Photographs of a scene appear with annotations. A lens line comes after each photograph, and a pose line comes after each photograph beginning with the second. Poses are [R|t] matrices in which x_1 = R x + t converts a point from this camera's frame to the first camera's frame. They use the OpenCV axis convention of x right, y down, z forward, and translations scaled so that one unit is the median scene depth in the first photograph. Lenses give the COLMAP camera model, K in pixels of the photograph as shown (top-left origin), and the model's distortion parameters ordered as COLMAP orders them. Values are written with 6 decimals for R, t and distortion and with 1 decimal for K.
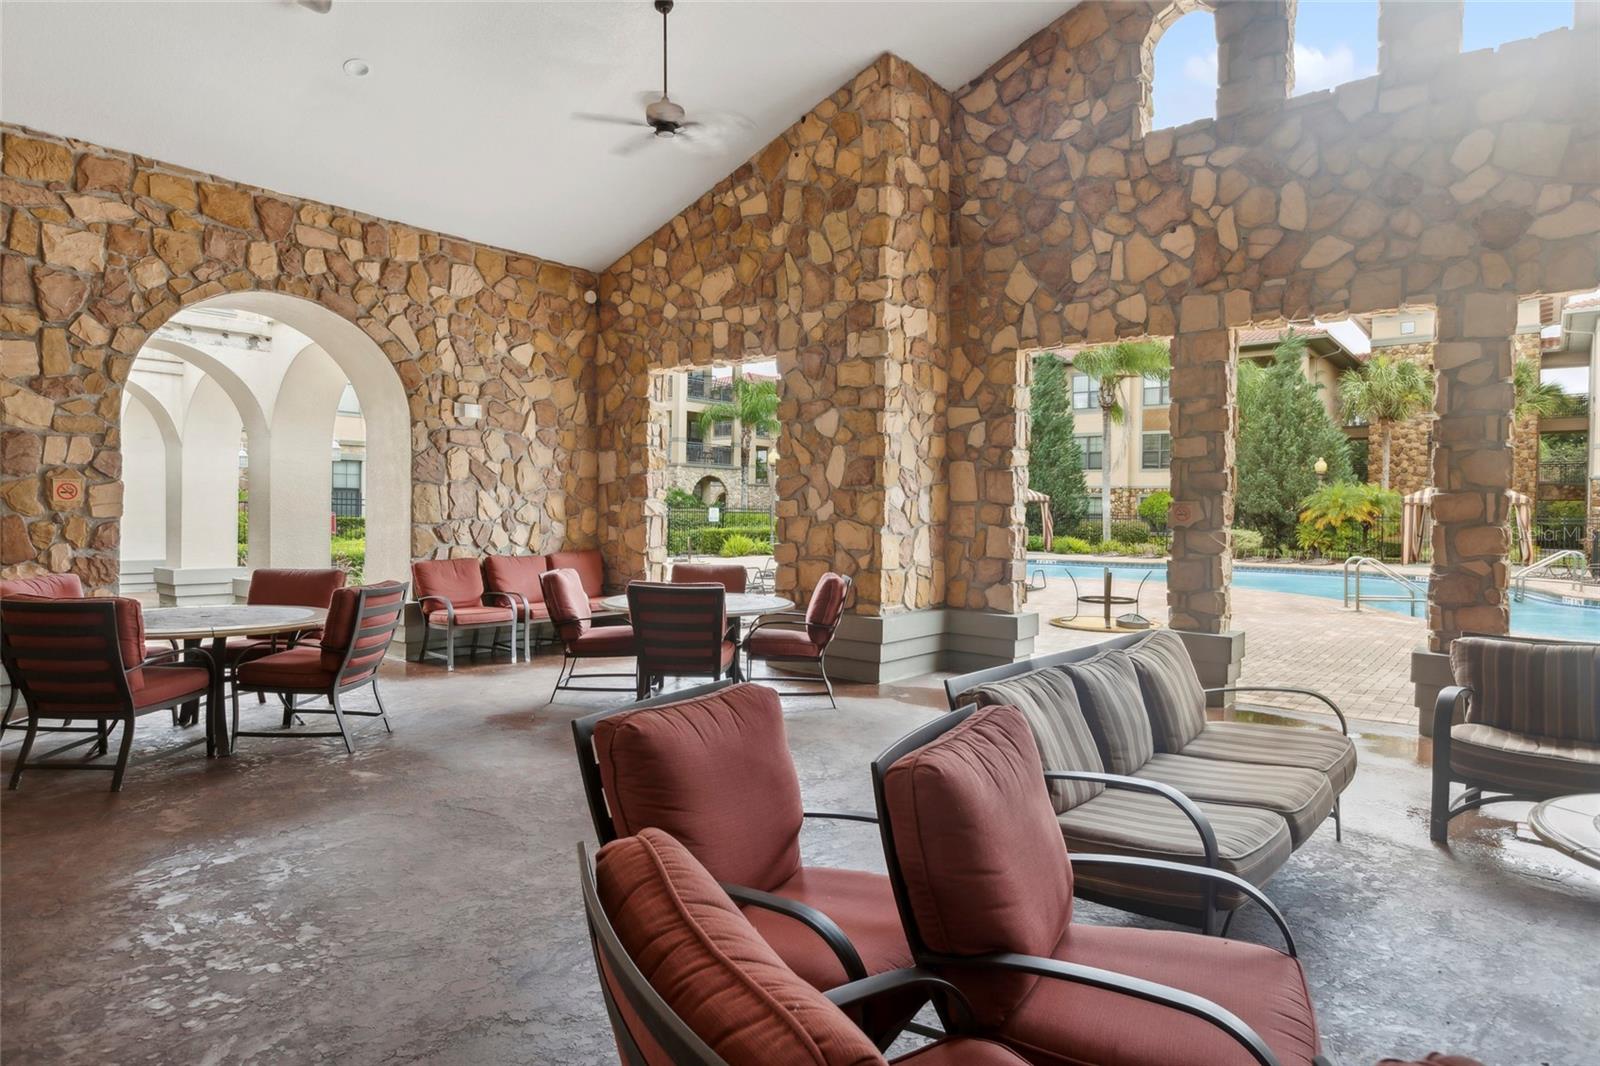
lens RADIAL K [[933.0, 0, 799.1], [0, 933.0, 527.6], [0, 0, 1]] dist [-0.006666, 0.001049]
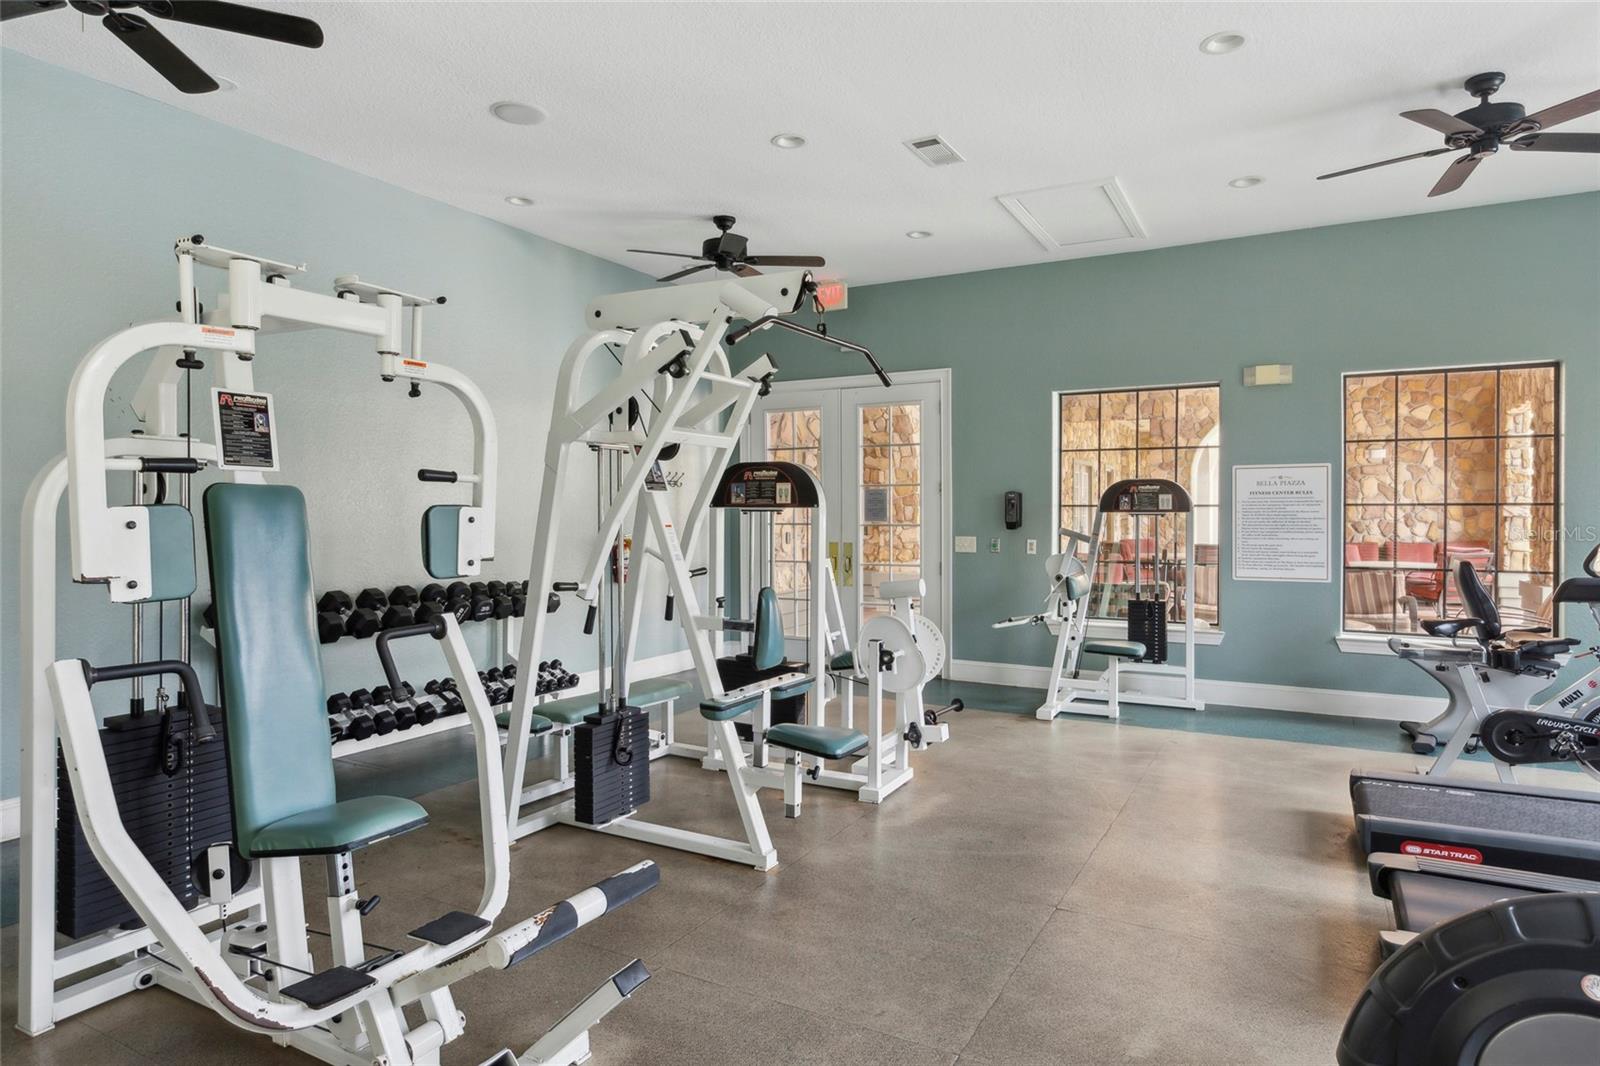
lens RADIAL K [[933.0, 0, 799.7], [0, 933.0, 530.3], [0, 0, 1]] dist [-0.006666, 0.001049]
pose [[0.126053, 0.012123, -0.991949, 1.135607], [-0.012914, 0.999861, 0.010579, 0.006749], [0.991939, 0.011476, 0.126192, -0.221885]]
